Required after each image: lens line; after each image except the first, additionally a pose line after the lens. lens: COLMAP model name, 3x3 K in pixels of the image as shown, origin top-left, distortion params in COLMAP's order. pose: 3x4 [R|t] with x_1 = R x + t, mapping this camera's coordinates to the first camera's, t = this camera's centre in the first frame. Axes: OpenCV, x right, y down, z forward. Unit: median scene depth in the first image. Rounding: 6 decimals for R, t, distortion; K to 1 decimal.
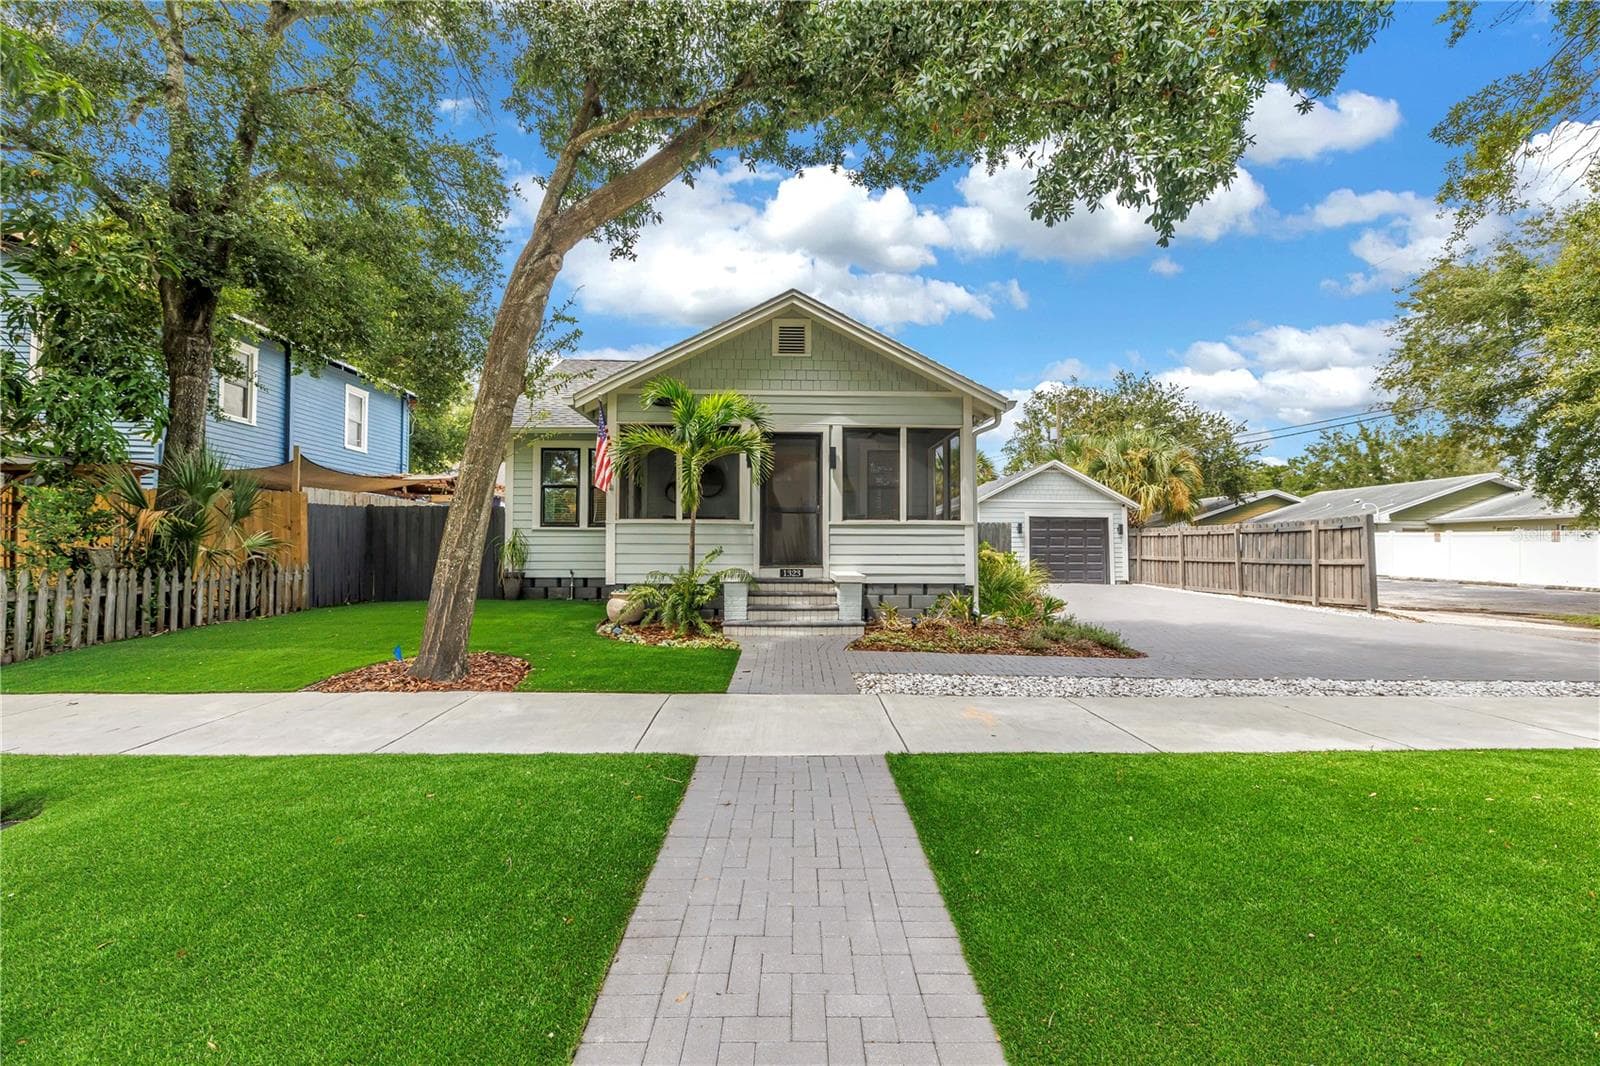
lens RADIAL K [[697.0, 0, 800.0], [0, 697.0, 533.0], [0, 0, 1]] dist [-0.000071, 0.000118]
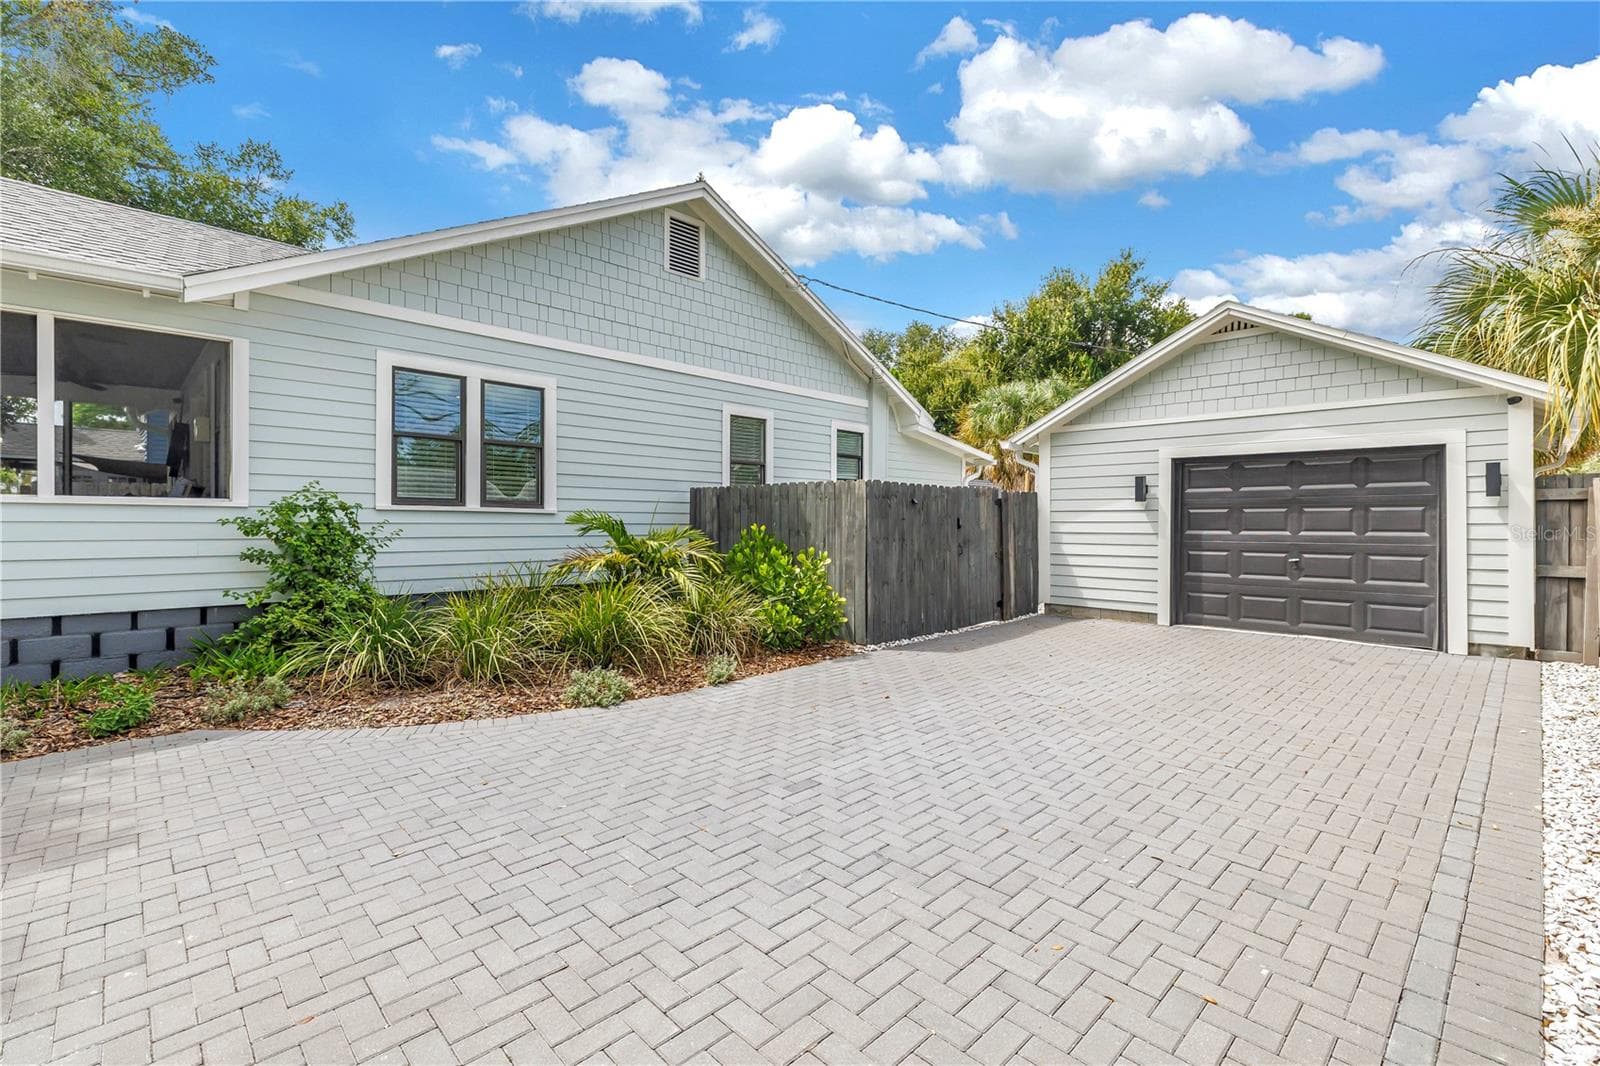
lens RADIAL K [[686.6, 0, 800.0], [0, 686.6, 533.0], [0, 0, 1]] dist [0.000684, 0.000166]
pose [[0.678206, 0.008664, -0.734821, 1.007090], [0.017477, 0.999457, 0.027915, 0.009152], [0.734664, -0.031775, 0.677686, 1.191504]]
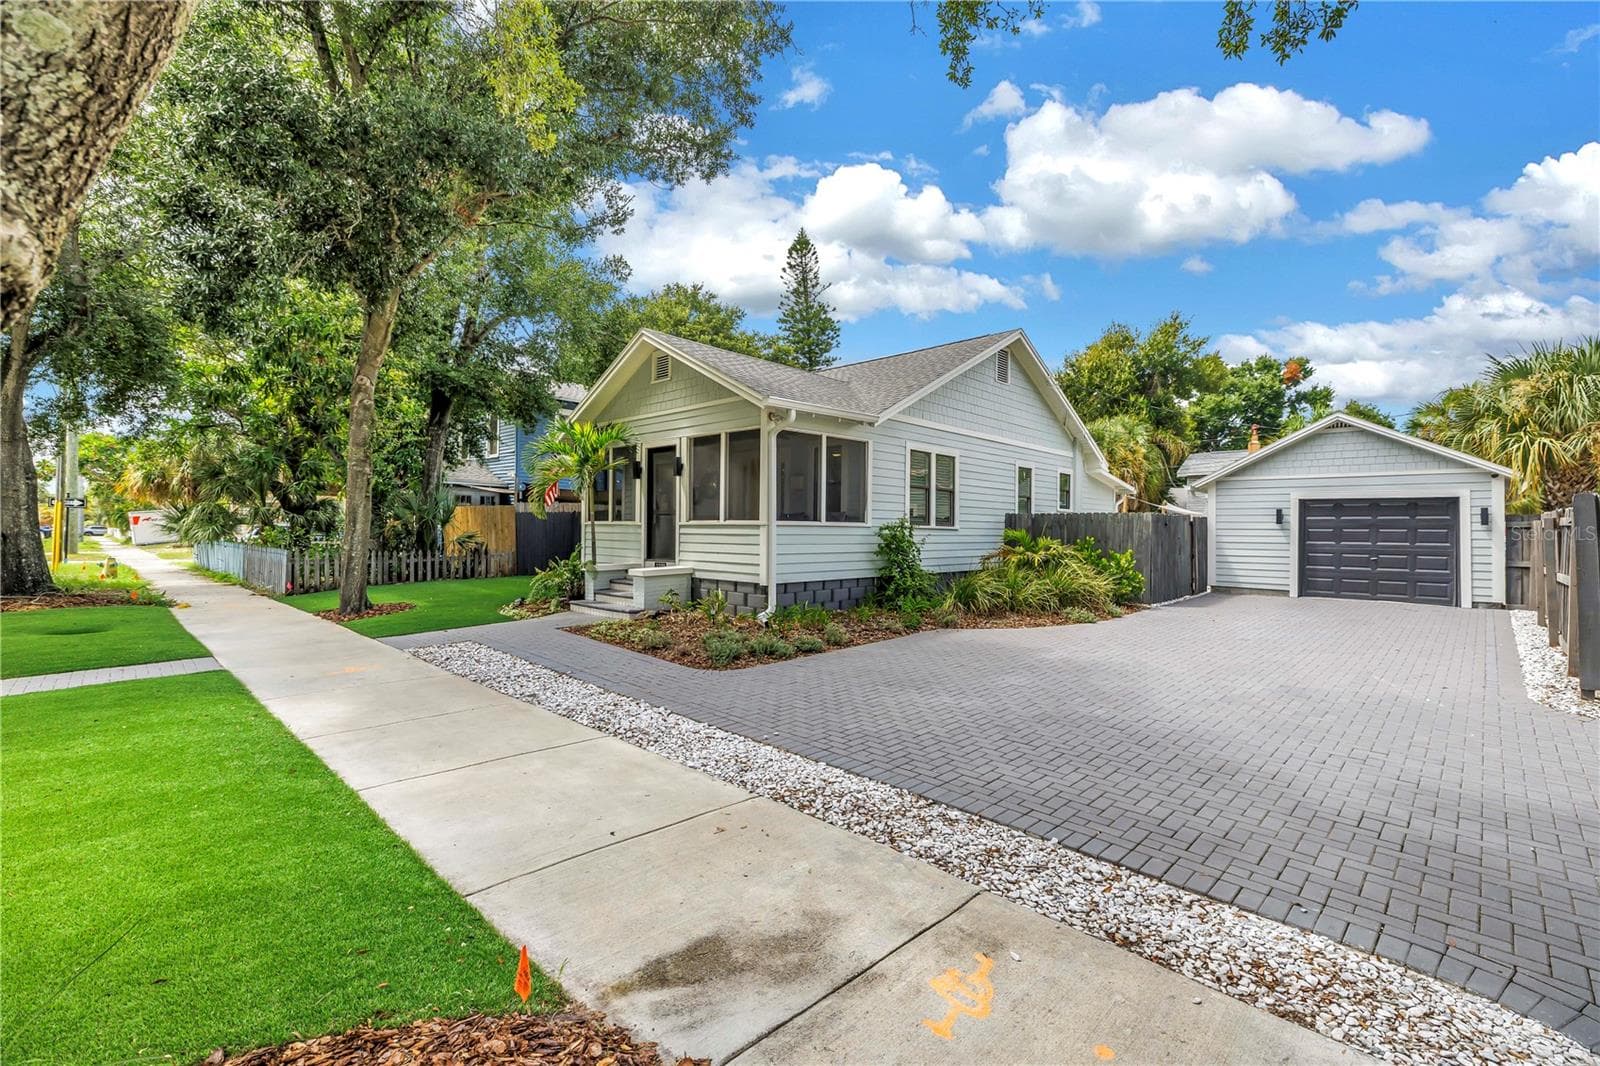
lens RADIAL K [[697.0, 0, 800.0], [0, 697.0, 533.0], [0, 0, 1]] dist [-0.000071, 0.000118]
pose [[0.710174, 0.006919, -0.703992, 0.982007], [0.009793, 0.999758, 0.019705, -0.019183], [0.703958, -0.020888, 0.709934, 0.321161]]
